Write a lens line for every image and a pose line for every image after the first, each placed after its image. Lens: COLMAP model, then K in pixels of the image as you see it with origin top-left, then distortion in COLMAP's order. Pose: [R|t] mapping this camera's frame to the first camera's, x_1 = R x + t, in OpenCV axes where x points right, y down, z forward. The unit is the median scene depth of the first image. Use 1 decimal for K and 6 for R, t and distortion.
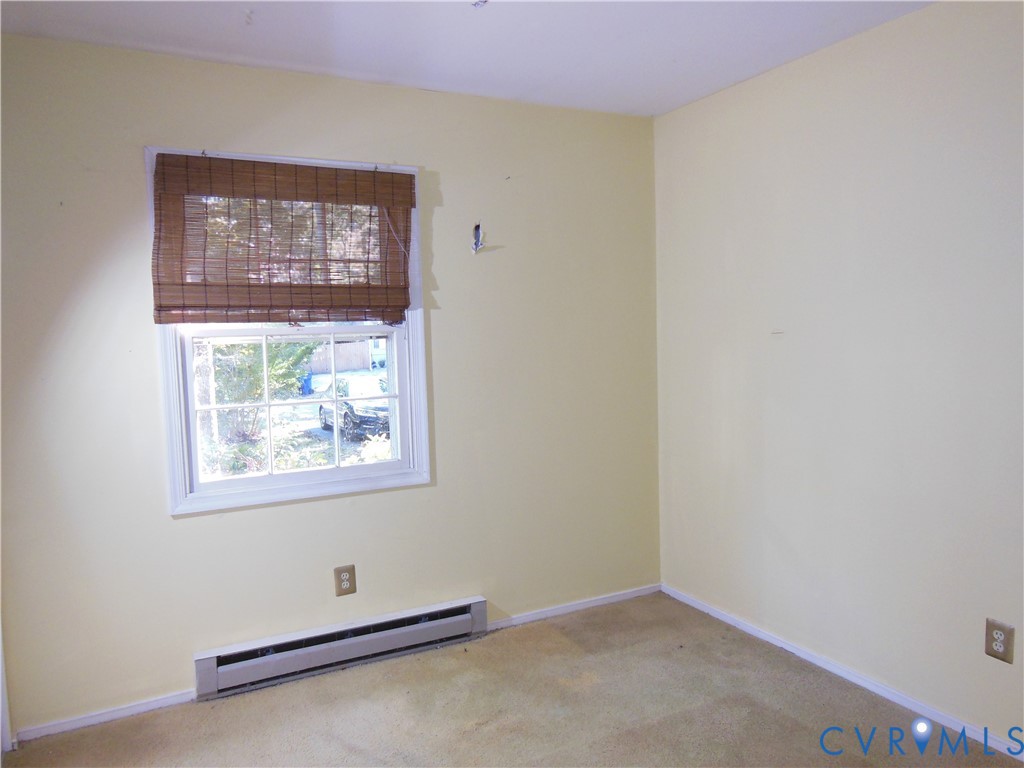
lens RADIAL K [[760.5, 0, 512.0], [0, 760.5, 384.0], [0, 0, 1]] dist [-0.026438, 0.071970]
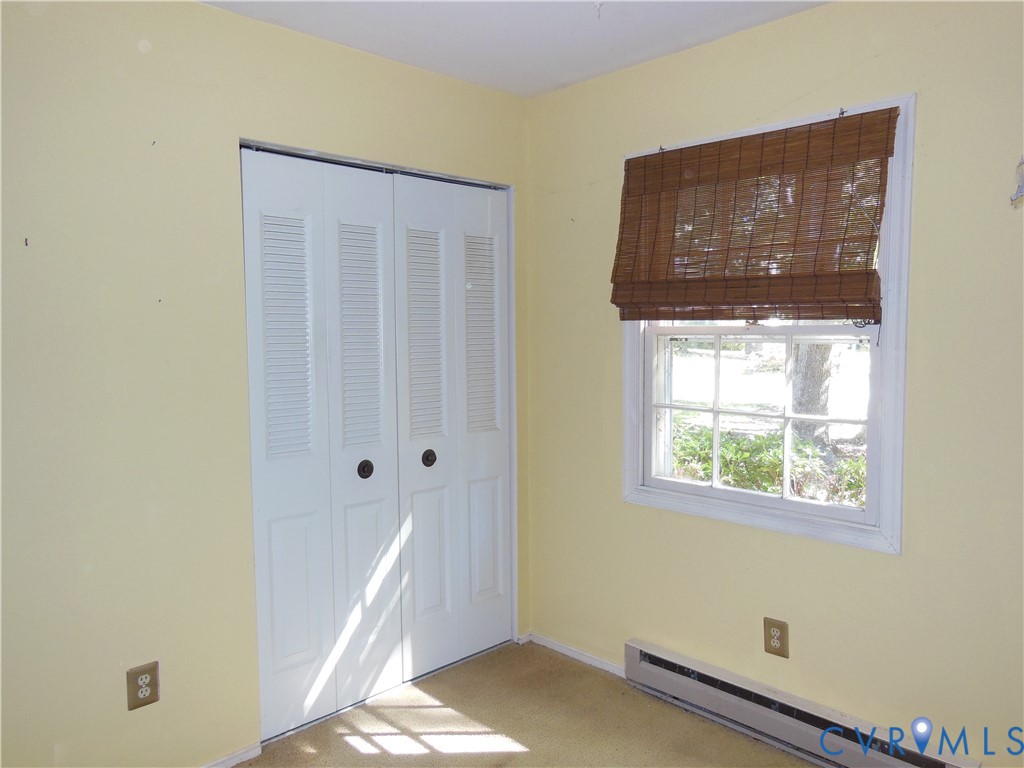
lens RADIAL K [[760.5, 0, 512.0], [0, 760.5, 384.0], [0, 0, 1]] dist [-0.026438, 0.071970]
pose [[0.289092, 0.092204, -0.952851, 0.470624], [-0.077734, 0.994325, 0.072633, -0.051163], [0.954140, 0.053071, 0.294618, 0.496776]]
